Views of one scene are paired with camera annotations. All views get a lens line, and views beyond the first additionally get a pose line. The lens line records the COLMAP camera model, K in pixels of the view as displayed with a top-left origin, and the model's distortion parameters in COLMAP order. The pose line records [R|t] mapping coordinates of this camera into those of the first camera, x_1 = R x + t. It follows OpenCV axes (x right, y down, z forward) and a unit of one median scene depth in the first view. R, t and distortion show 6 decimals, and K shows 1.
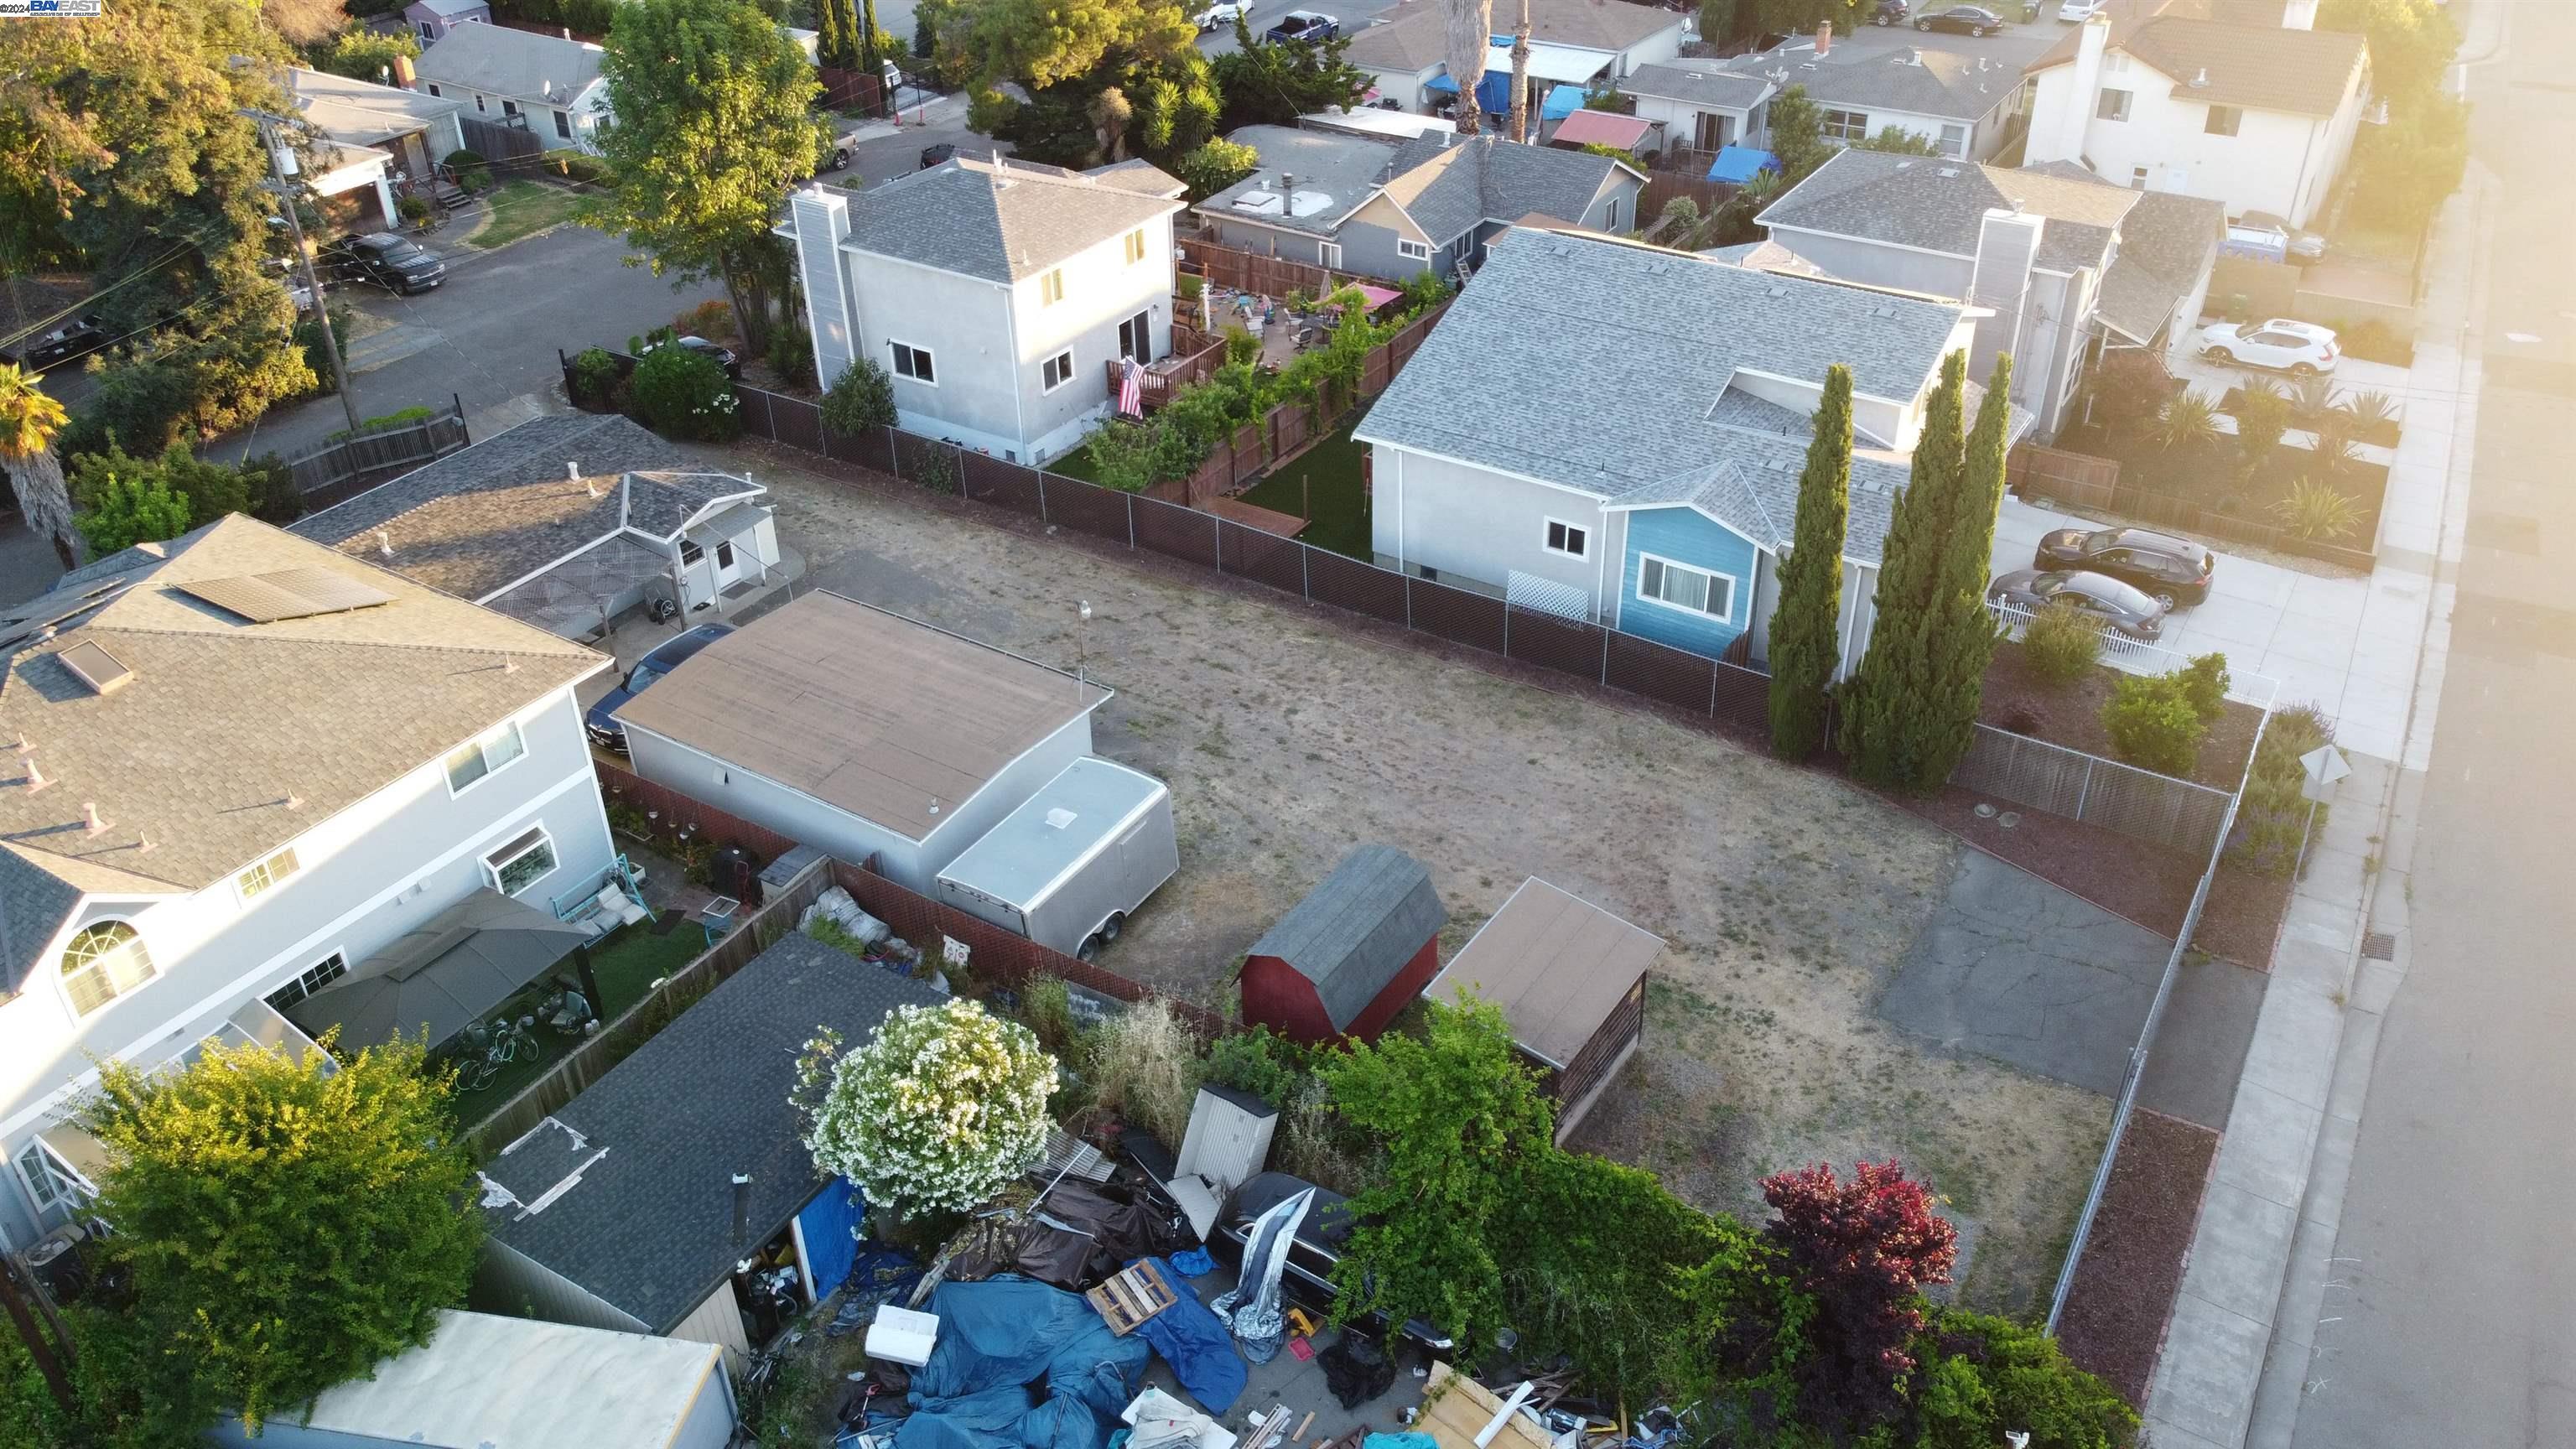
lens RADIAL K [[1946.1, 0, 1299.7], [0, 1946.1, 708.1], [0, 0, 1]] dist [0.006684, -0.016595]
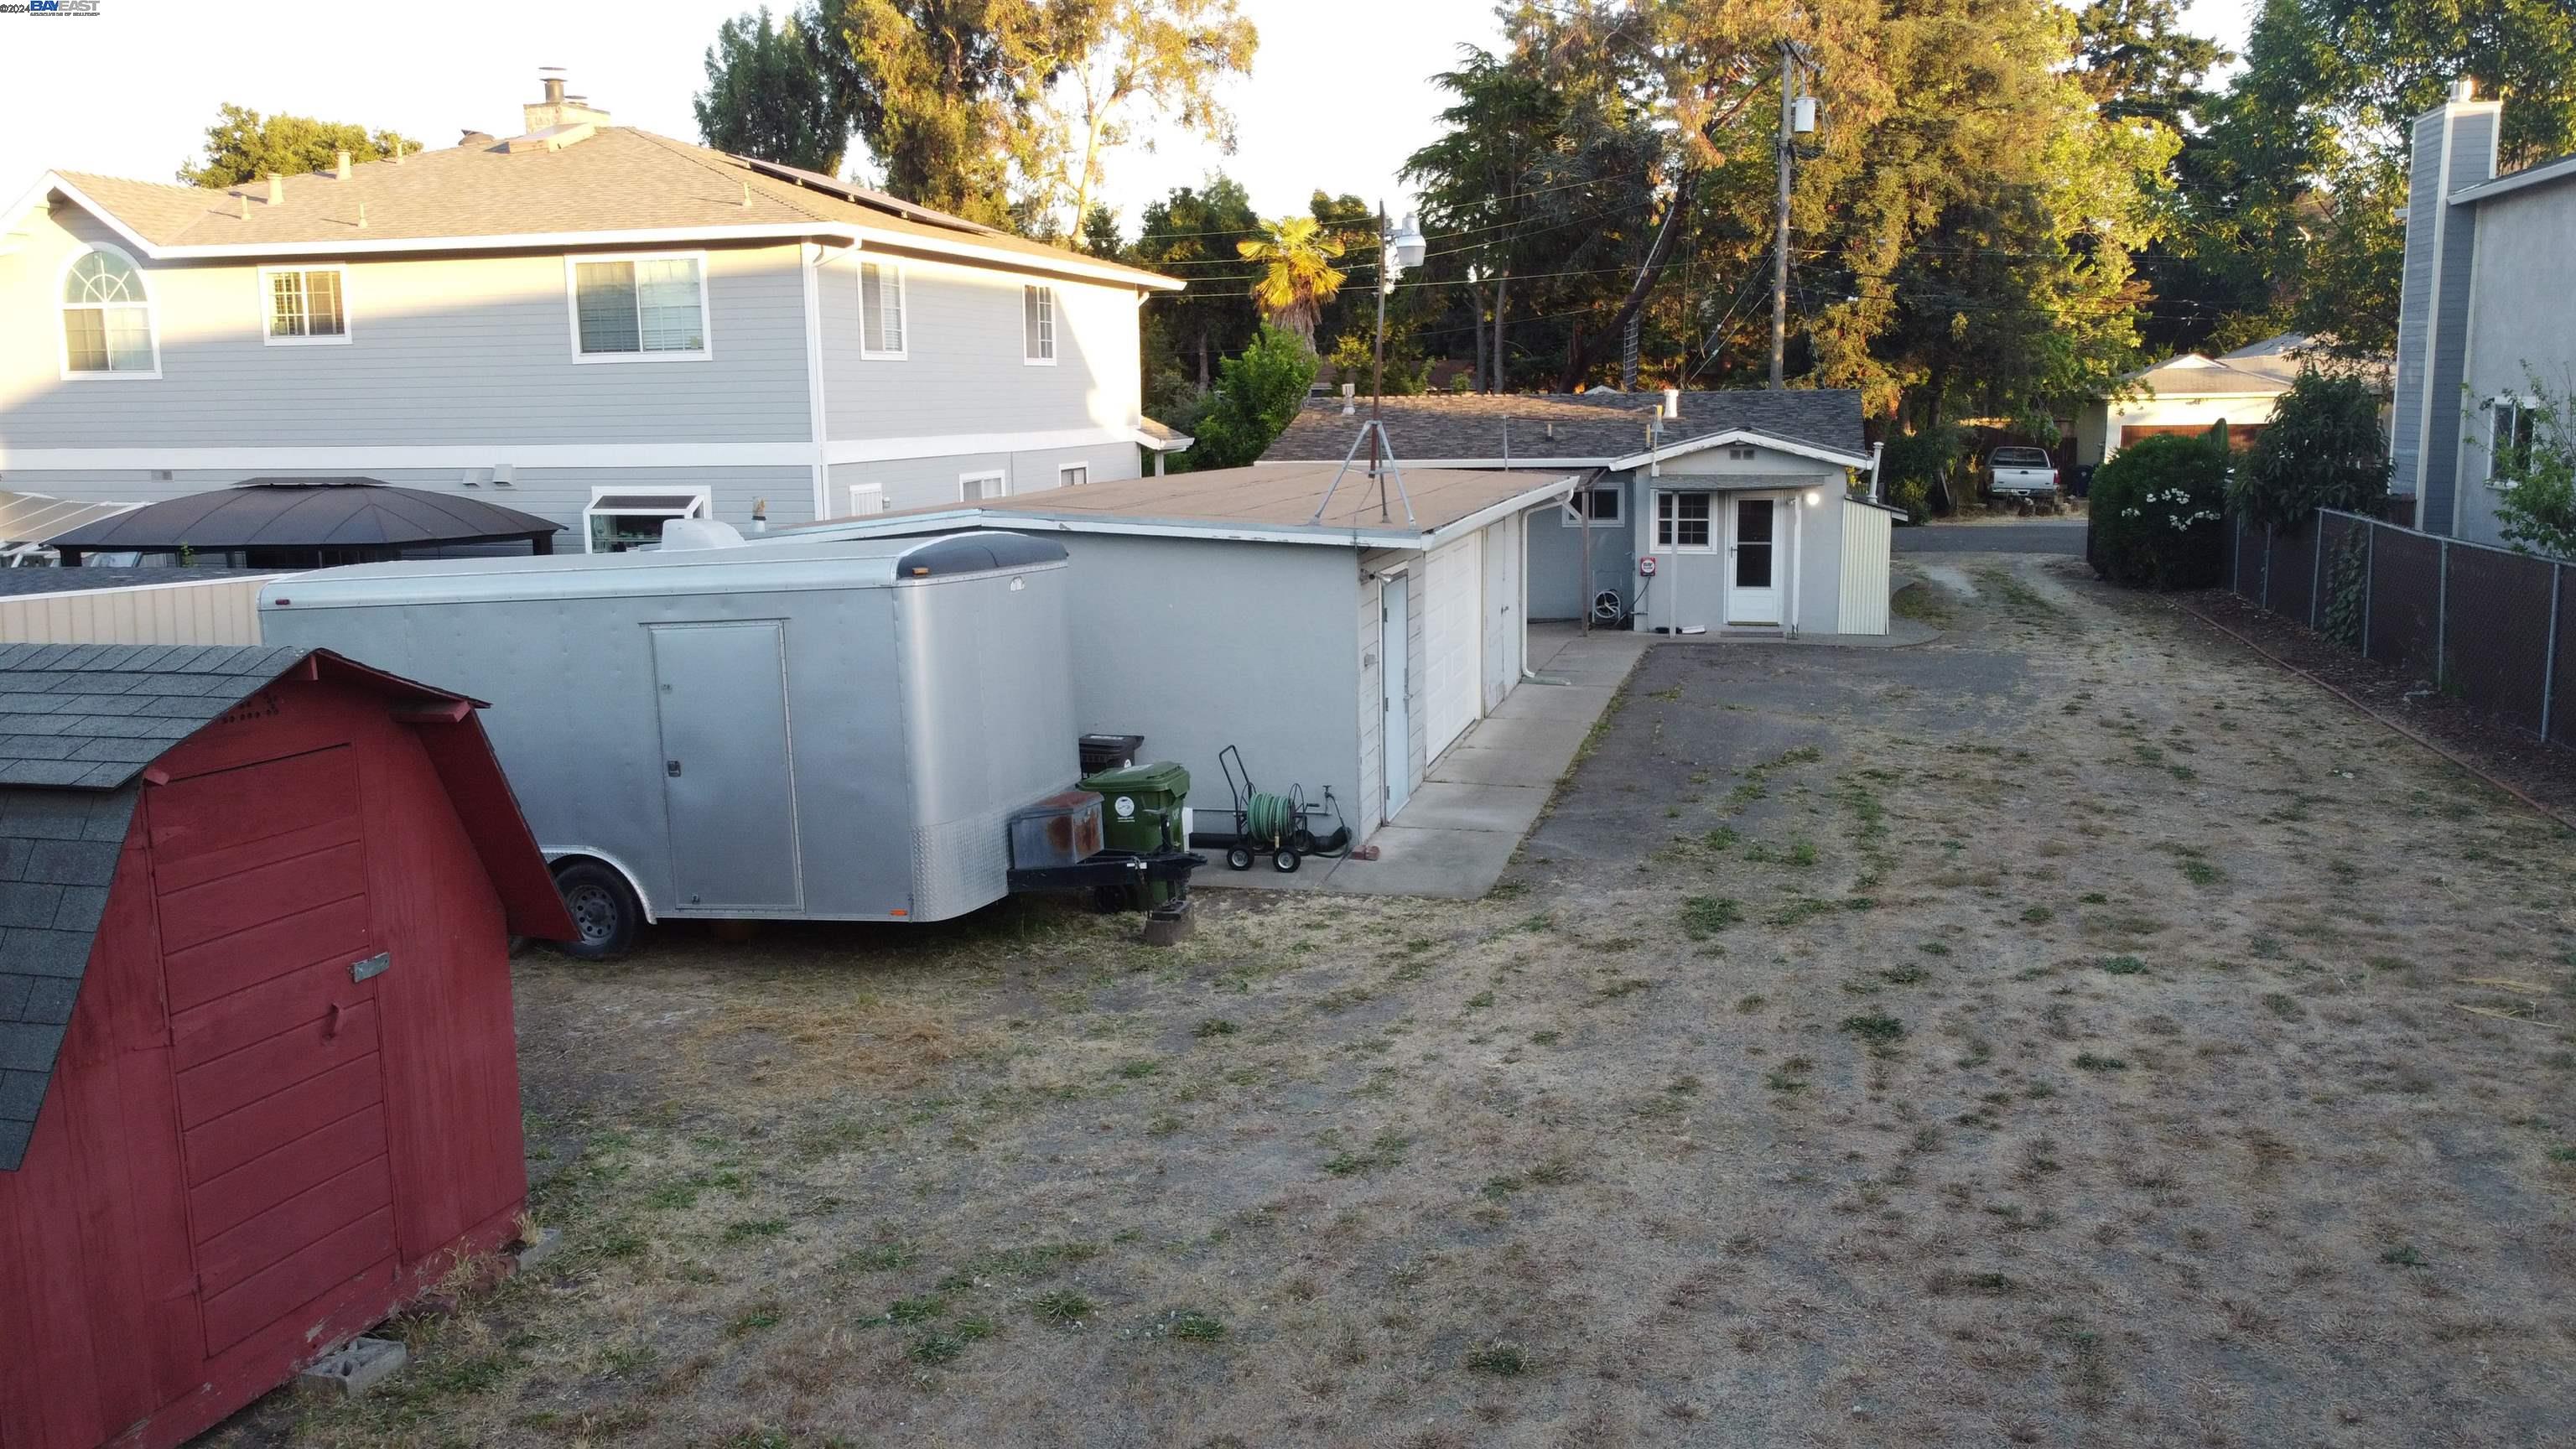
lens RADIAL K [[1951.2, 0, 1293.8], [0, 1951.2, 709.3], [0, 0, 1]] dist [-0.000055, -0.005591]
pose [[0.306913, 0.161995, -0.937850, 0.149464], [-0.503621, 0.863784, -0.015609, 0.023819], [0.807571, 0.477111, 0.346690, 0.660386]]
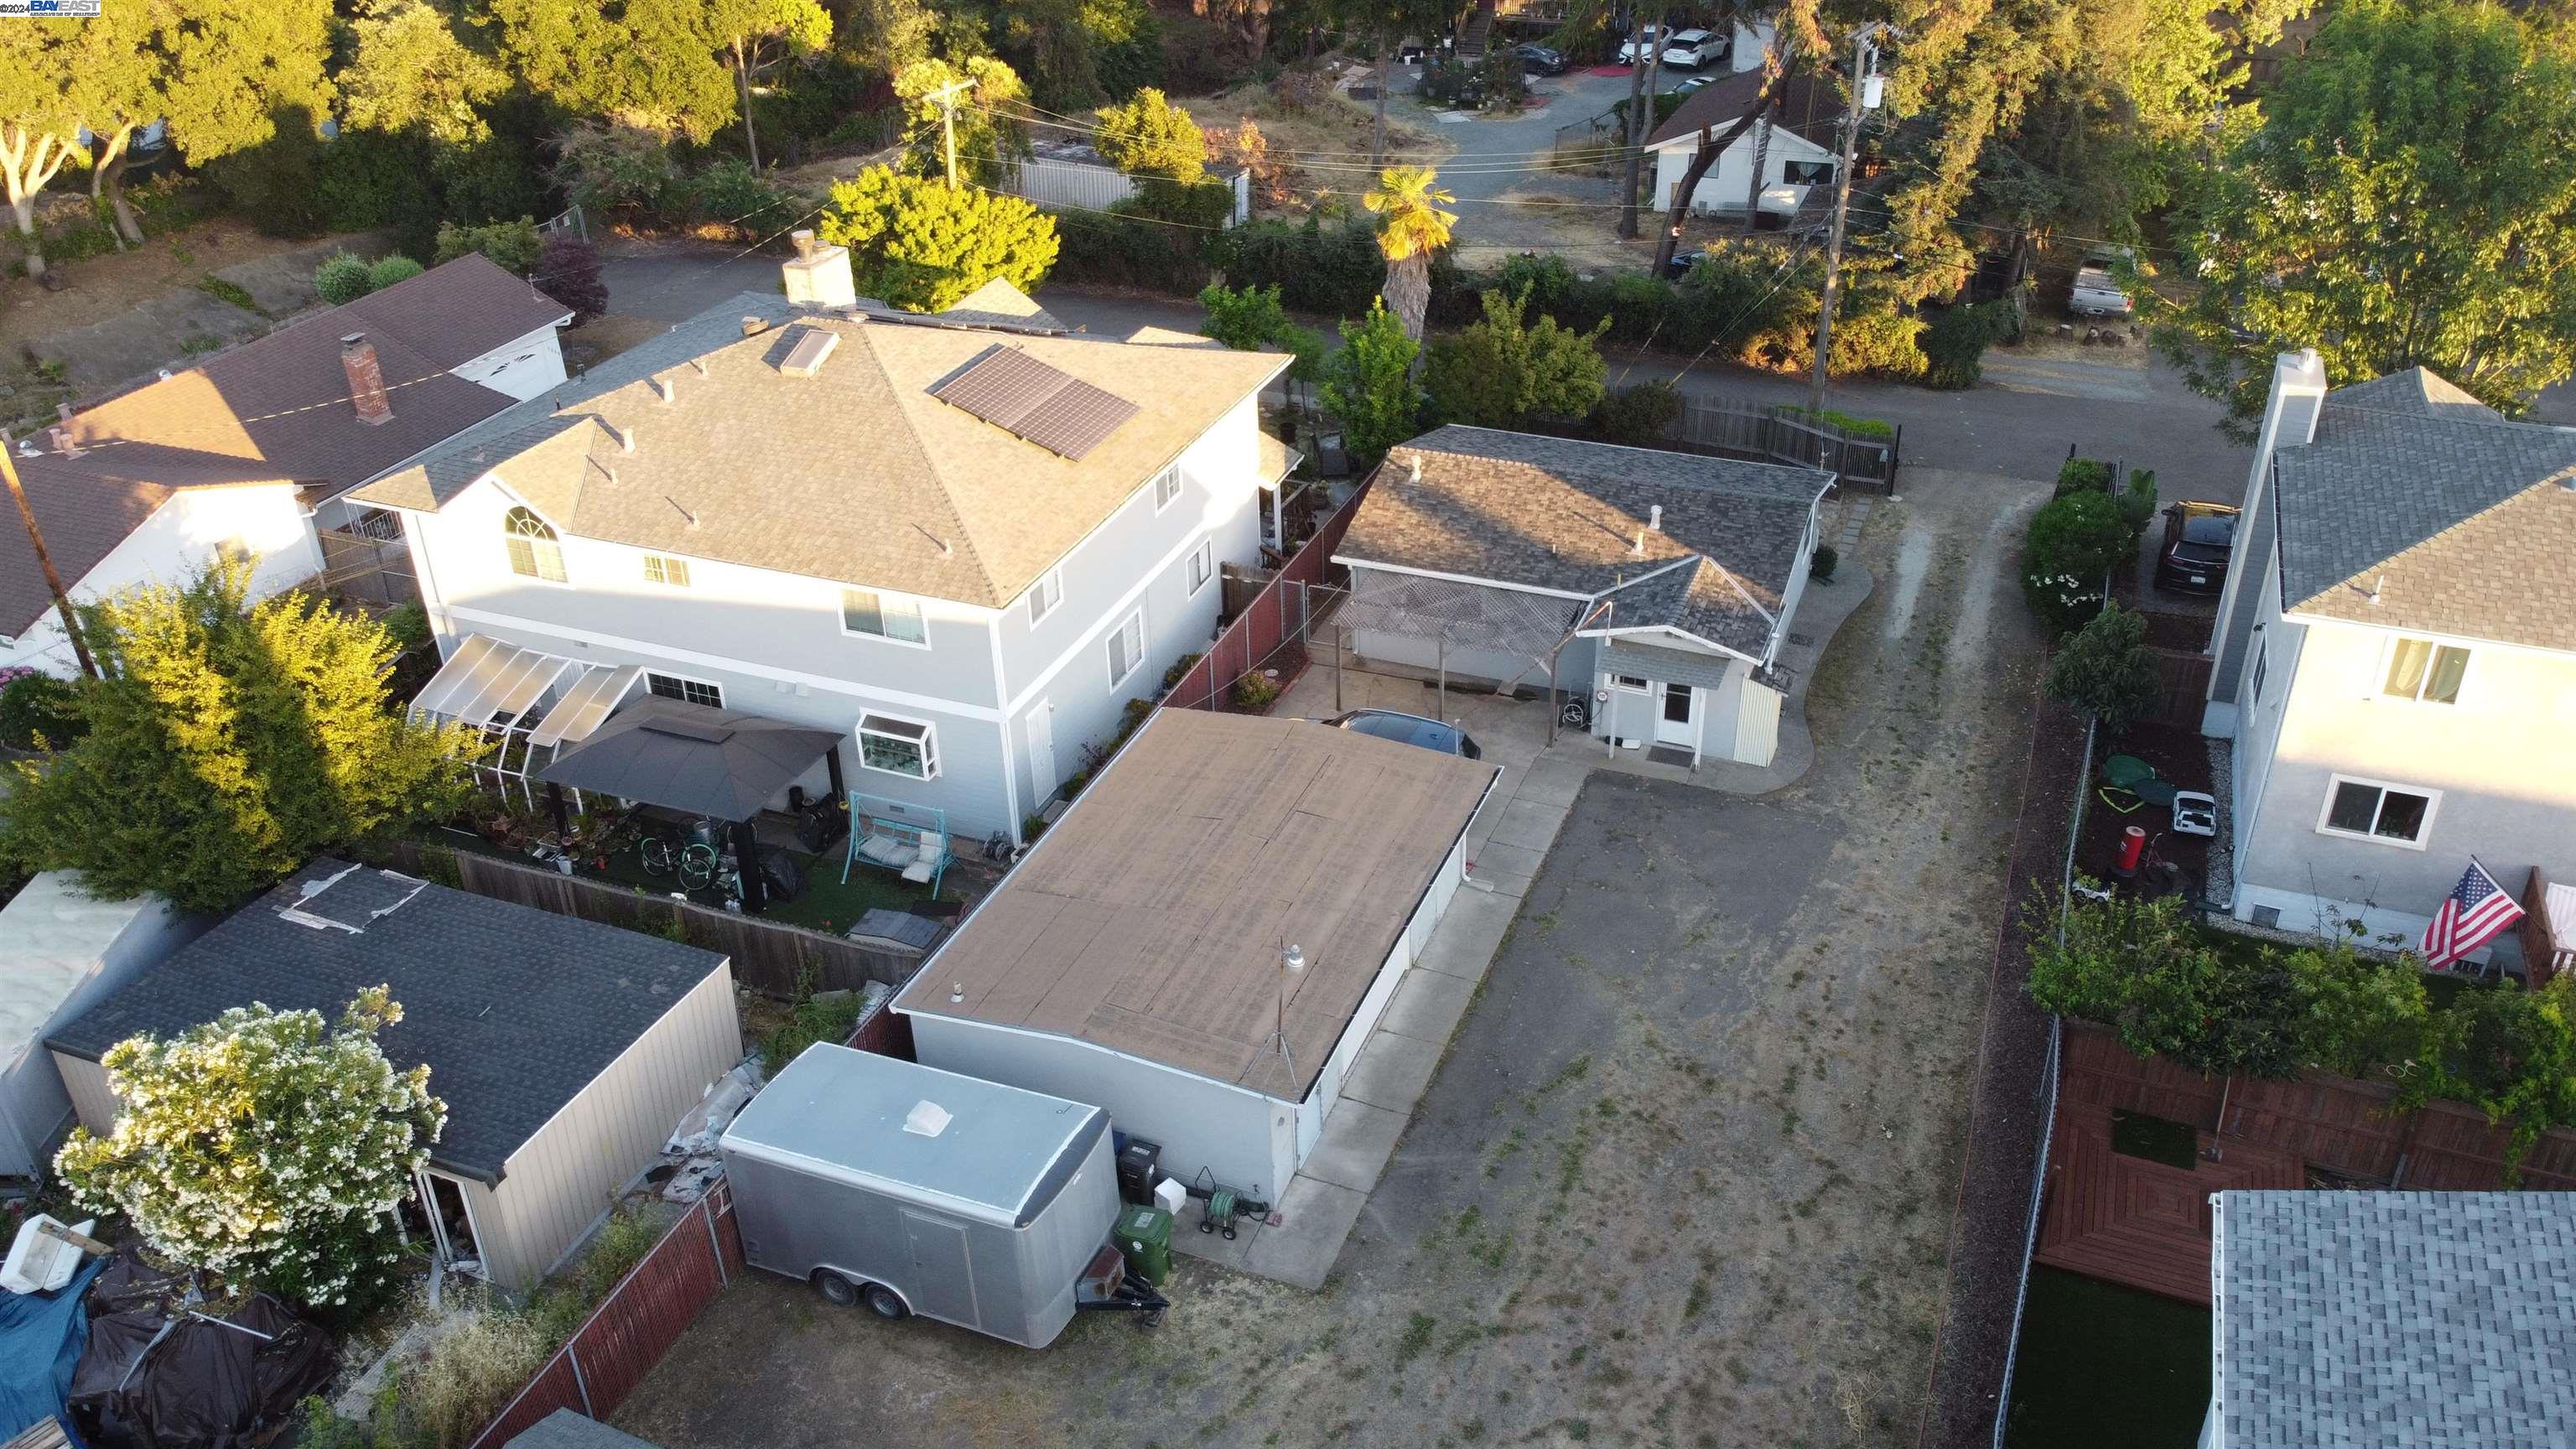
lens RADIAL K [[1947.0, 0, 1293.3], [0, 1947.0, 708.9], [0, 0, 1]] dist [0.006924, -0.008910]
pose [[0.177289, 0.504334, -0.845113, 0.259071], [-0.510804, 0.781149, 0.359005, -0.236393], [0.841218, 0.368040, 0.396105, 0.534319]]
